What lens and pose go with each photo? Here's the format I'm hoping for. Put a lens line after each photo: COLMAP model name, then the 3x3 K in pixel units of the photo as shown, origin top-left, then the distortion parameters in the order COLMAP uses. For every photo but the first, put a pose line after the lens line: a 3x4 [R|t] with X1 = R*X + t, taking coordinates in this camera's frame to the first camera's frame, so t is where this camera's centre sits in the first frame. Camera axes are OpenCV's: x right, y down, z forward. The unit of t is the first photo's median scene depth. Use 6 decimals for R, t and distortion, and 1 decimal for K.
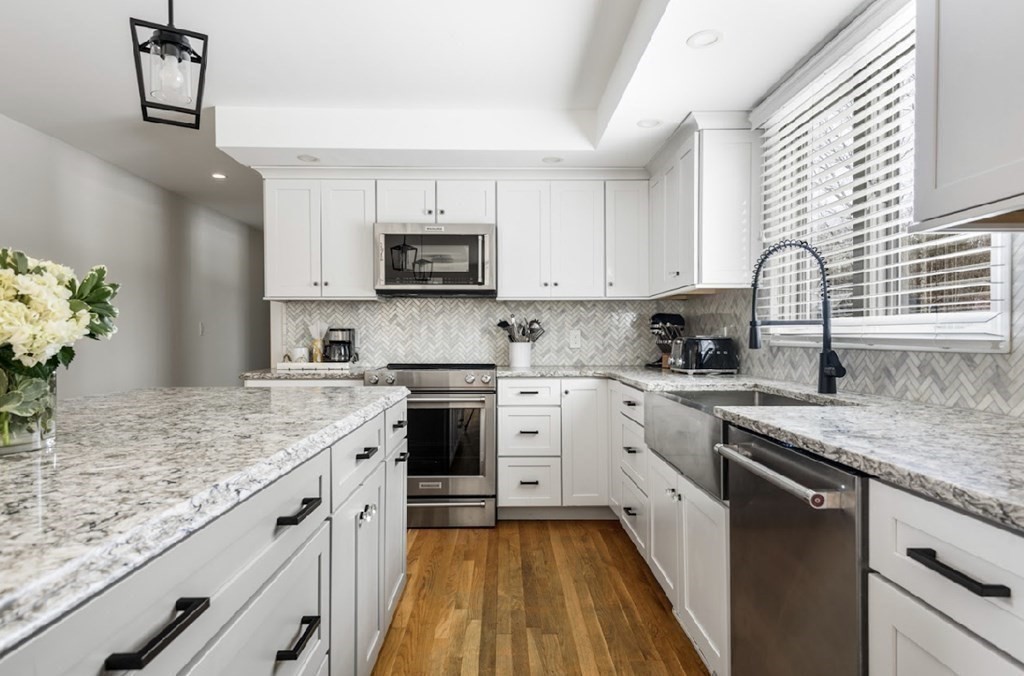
lens RADIAL K [[593.7, 0, 509.2], [0, 593.7, 334.8], [0, 0, 1]] dist [0.016466, -0.004413]
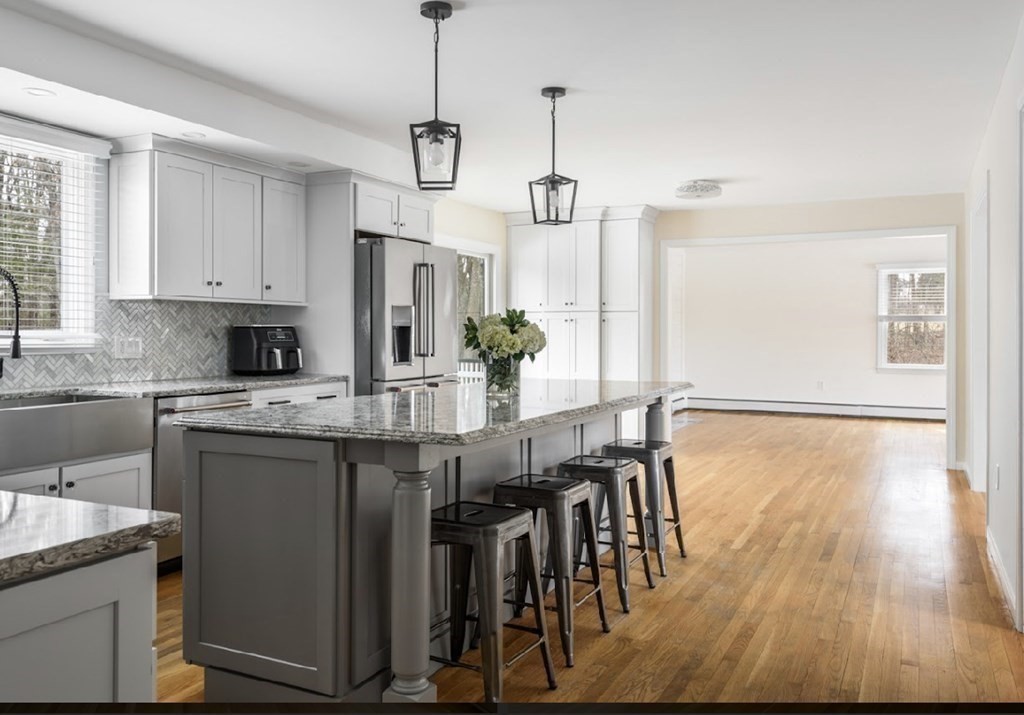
lens RADIAL K [[855.2, 0, 515.6], [0, 855.2, 349.6], [0, 0, 1]] dist [0.061447, 0.003437]
pose [[-0.892405, -0.007249, 0.451177, -0.763258], [0.002815, 0.999762, 0.021629, -0.017767], [-0.451226, 0.020572, -0.892172, 1.269056]]
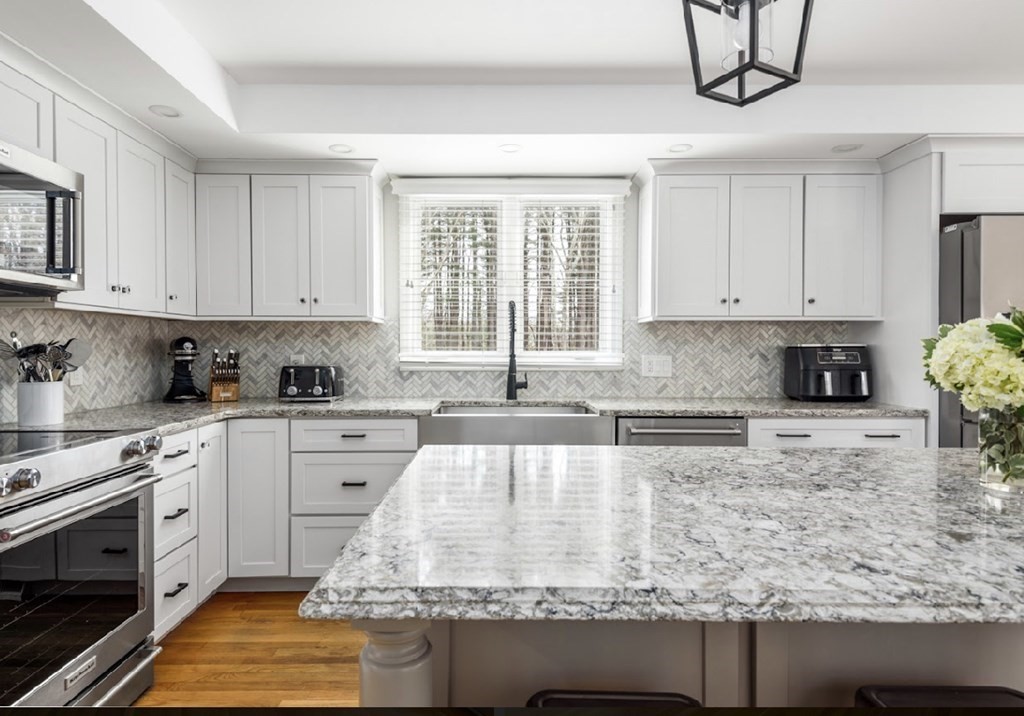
lens RADIAL K [[593.6, 0, 446.3], [0, 593.6, 357.4], [0, 0, 1]] dist [0.011046, -0.004764]
pose [[0.025180, -0.009485, 0.999638, -0.628799], [-0.000783, 0.999954, 0.009508, -0.017629], [-0.999683, -0.001022, 0.025171, 0.683301]]
